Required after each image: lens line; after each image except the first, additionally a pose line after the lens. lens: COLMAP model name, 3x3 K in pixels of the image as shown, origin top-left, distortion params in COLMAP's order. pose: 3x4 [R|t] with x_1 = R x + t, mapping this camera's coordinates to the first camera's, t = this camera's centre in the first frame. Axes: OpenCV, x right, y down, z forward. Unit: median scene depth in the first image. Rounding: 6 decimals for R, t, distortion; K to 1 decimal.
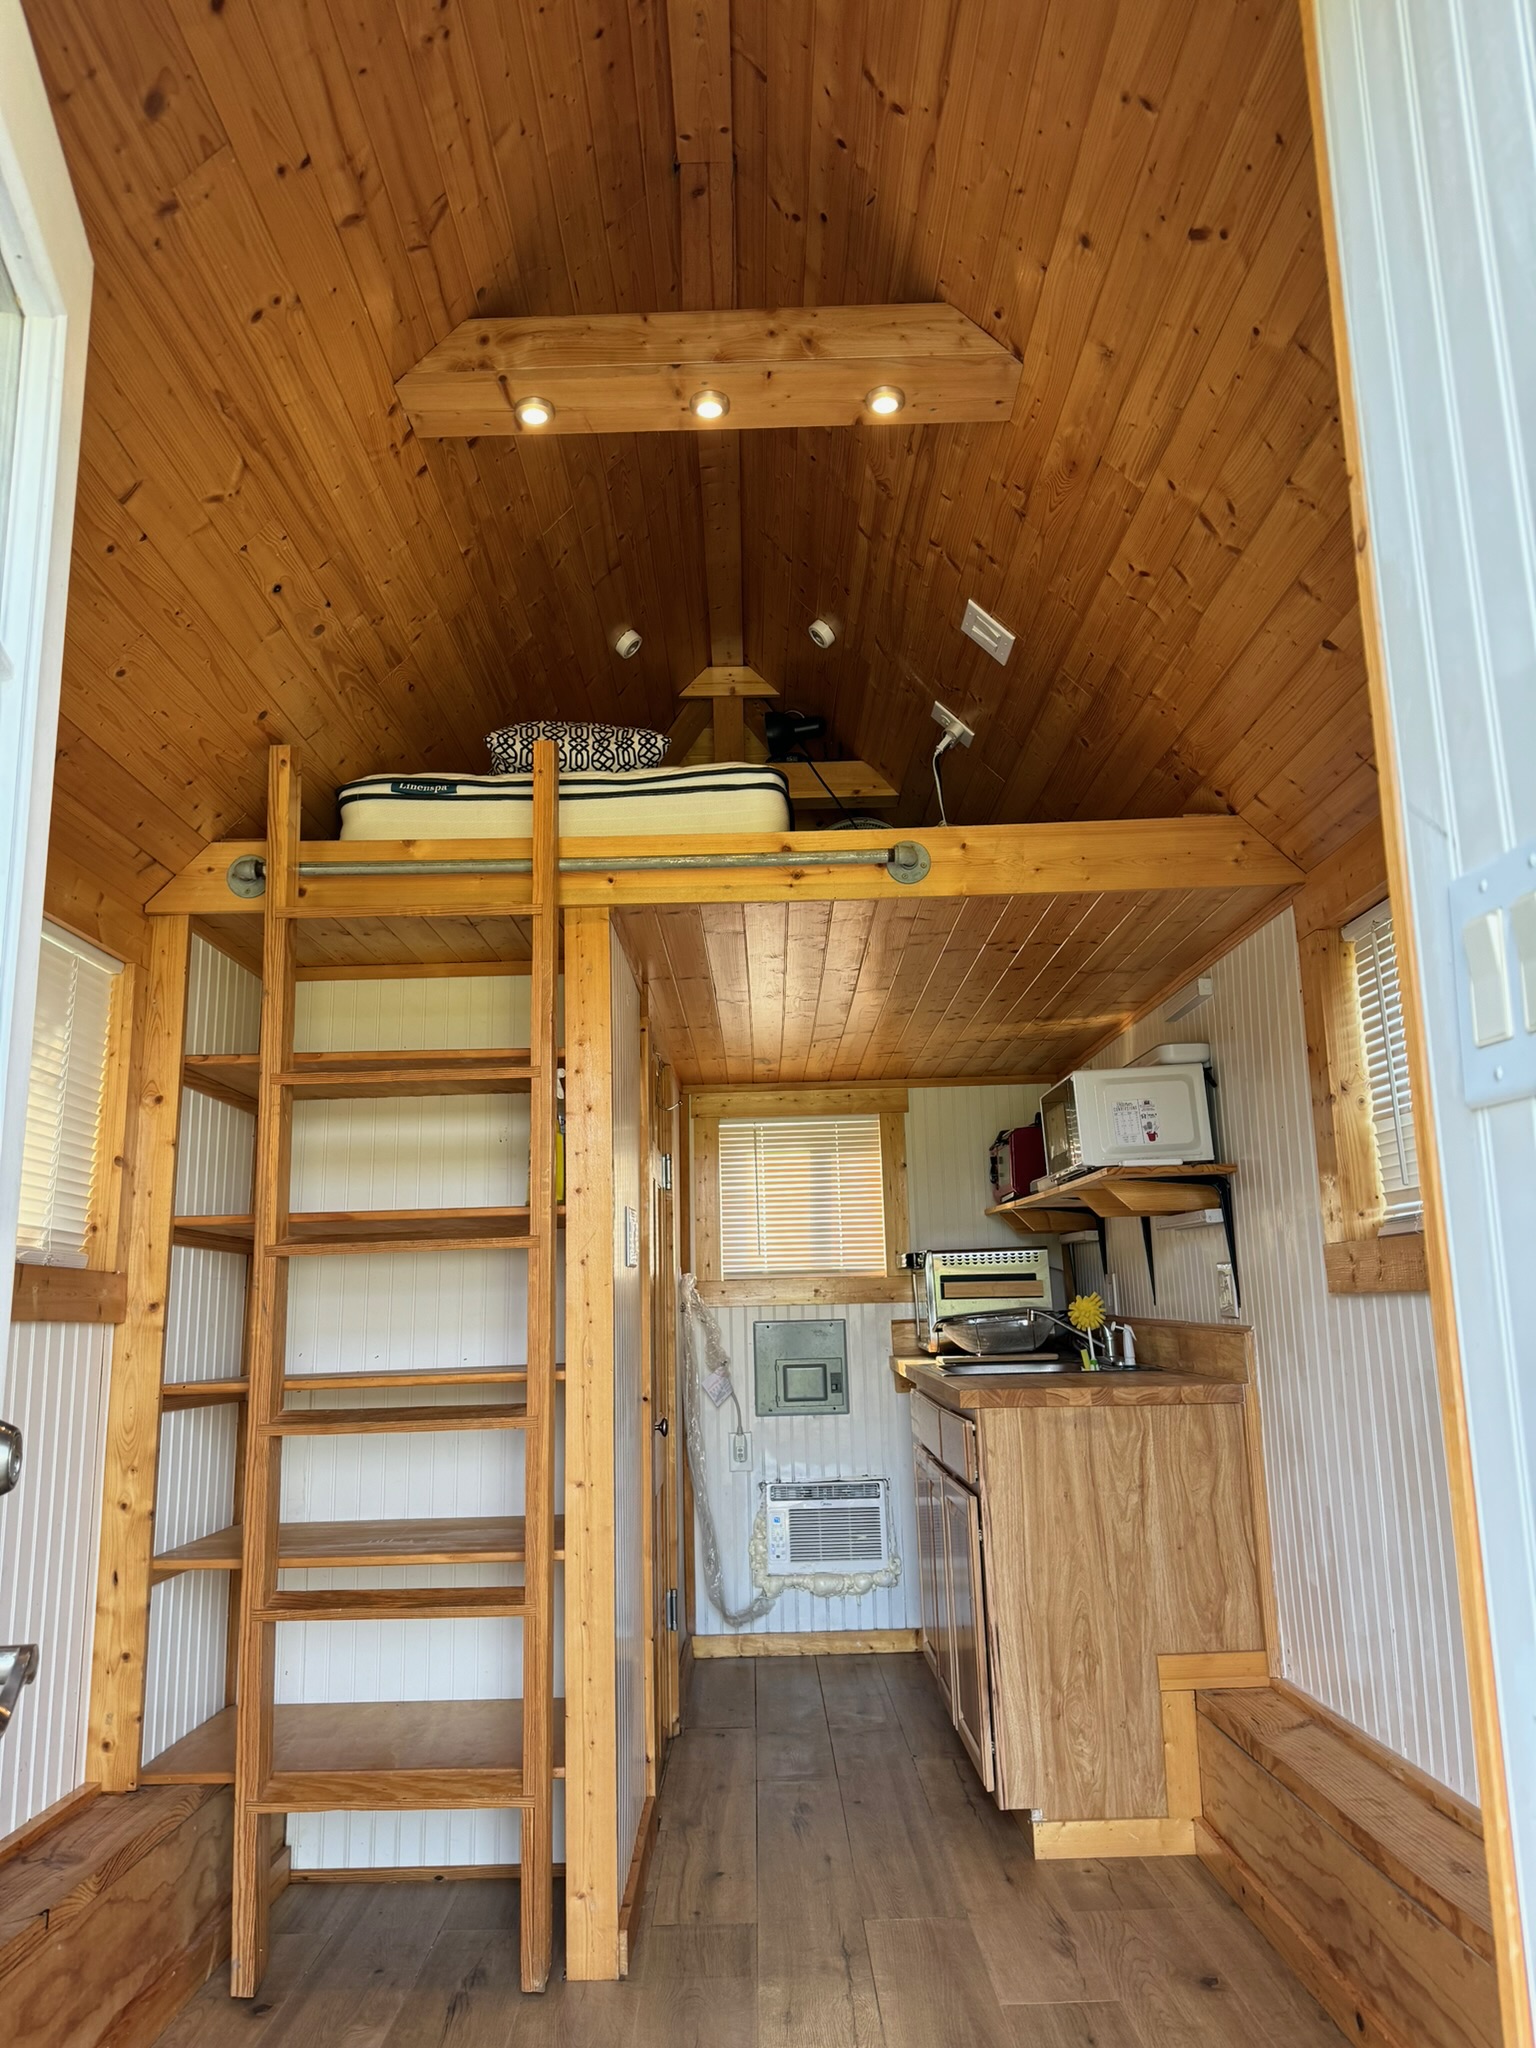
lens RADIAL K [[1427.0, 0, 761.3], [0, 1427.0, 1021.8], [0, 0, 1]] dist [-0.041493, -0.005857]
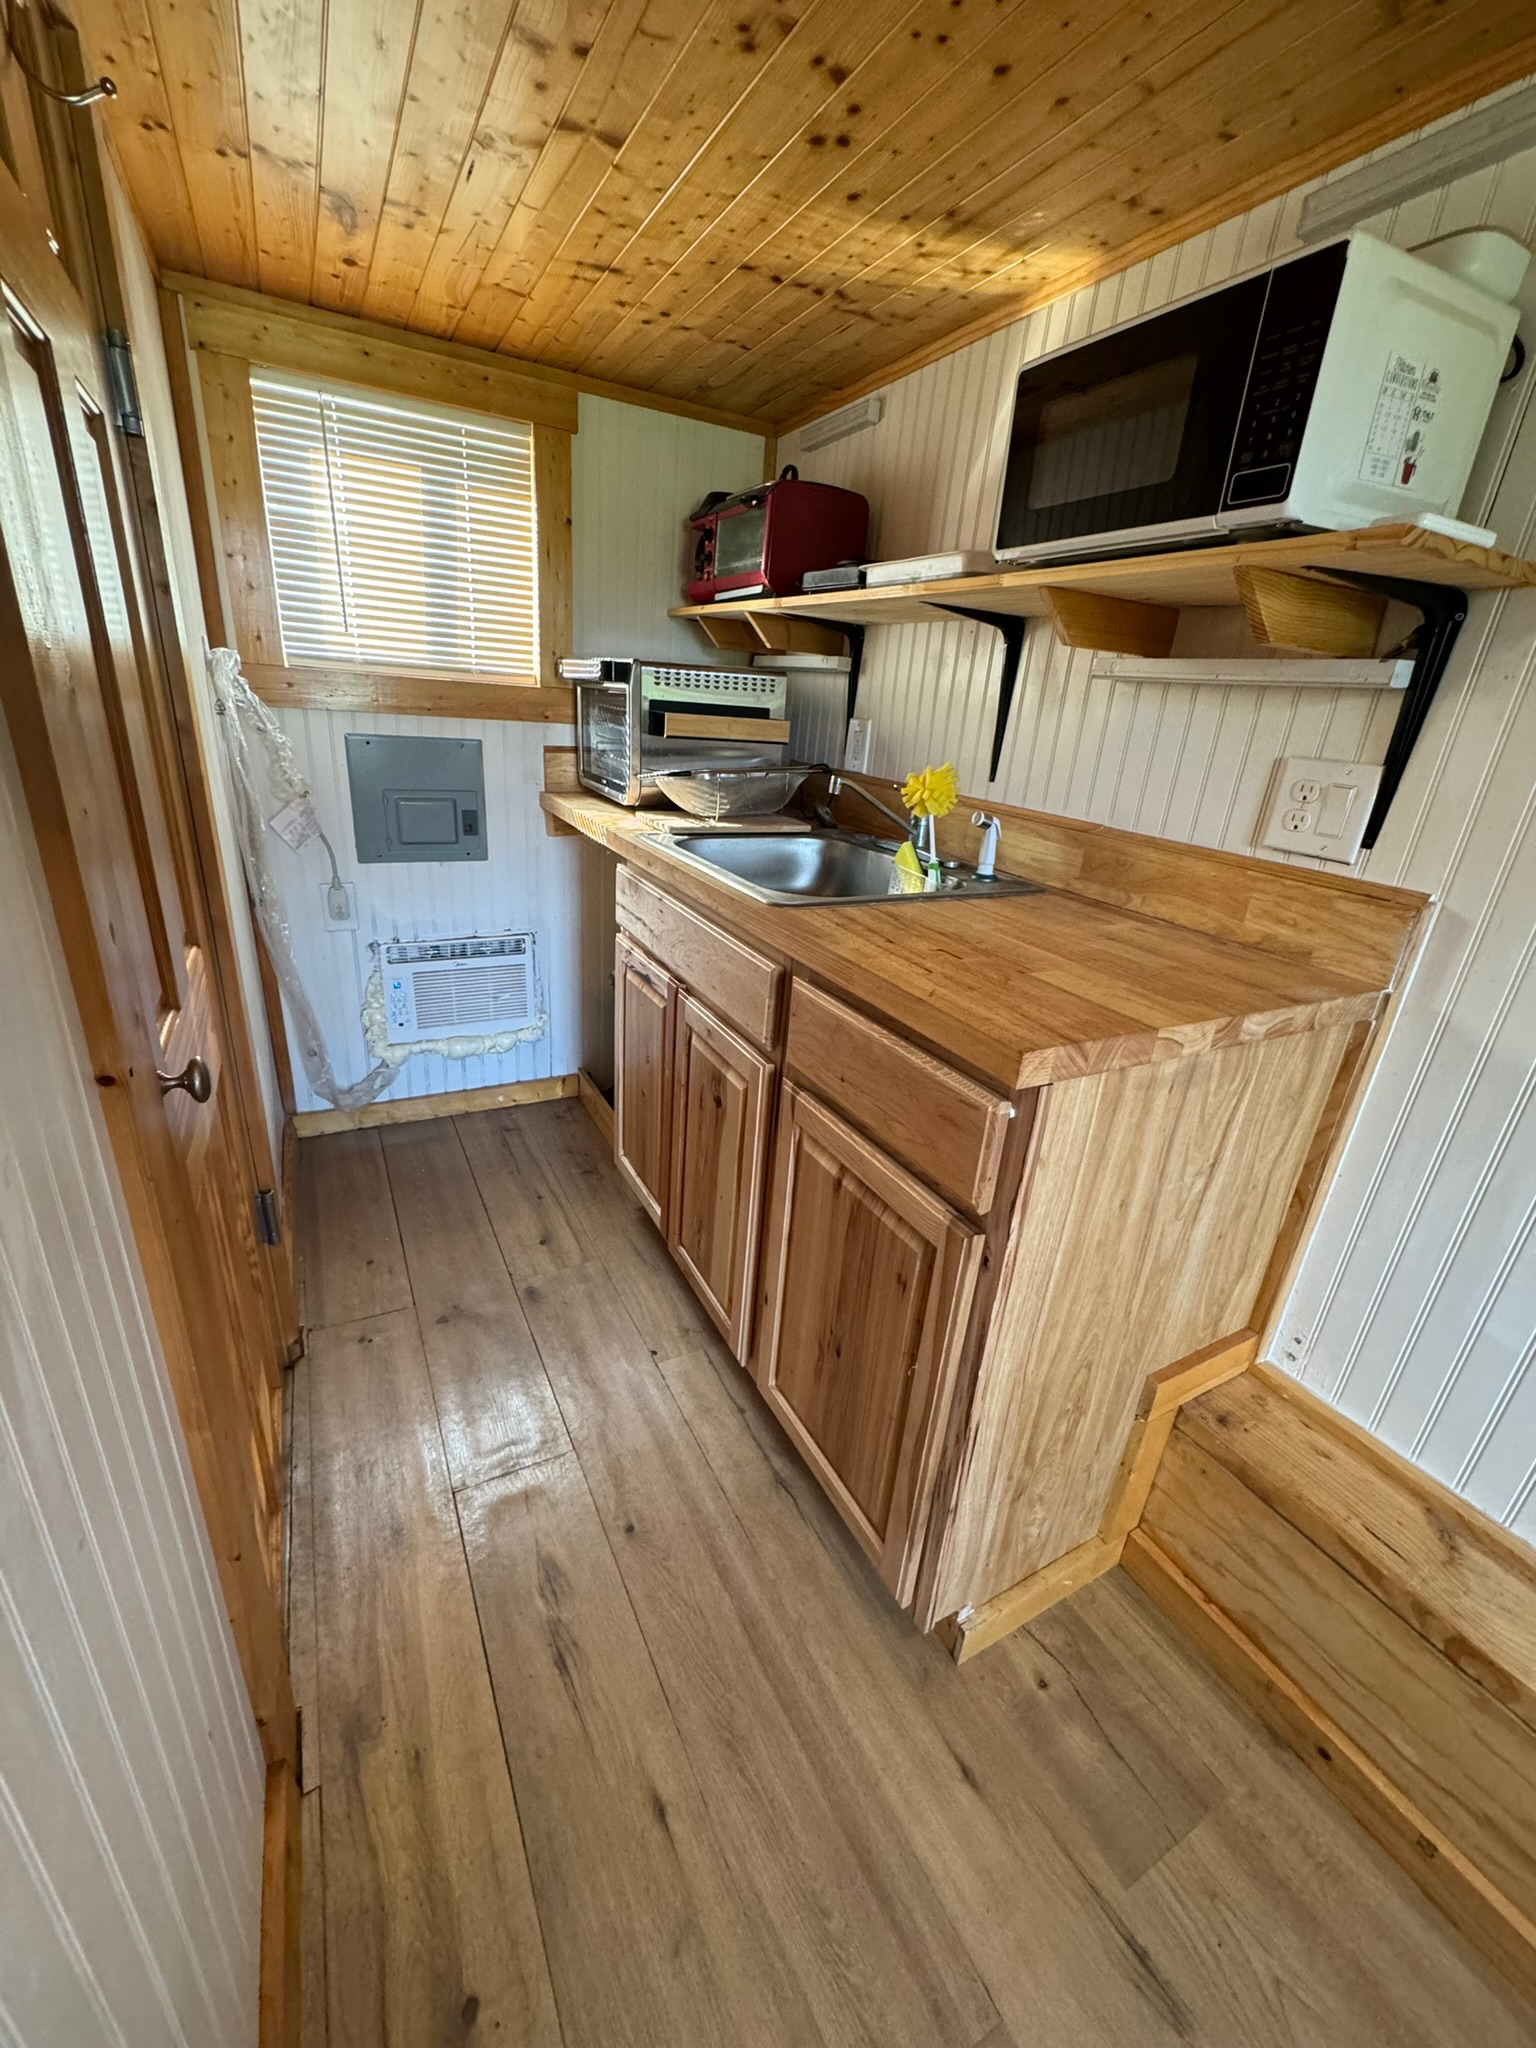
lens RADIAL K [[814.4, 0, 777.9], [0, 814.4, 1010.6], [0, 0, 1]] dist [-0.001021, -0.000597]
pose [[0.872641, -0.087656, 0.480431, -0.024515], [-0.184613, 0.851551, 0.490693, 0.092588], [-0.452123, -0.516893, 0.726916, 0.555415]]
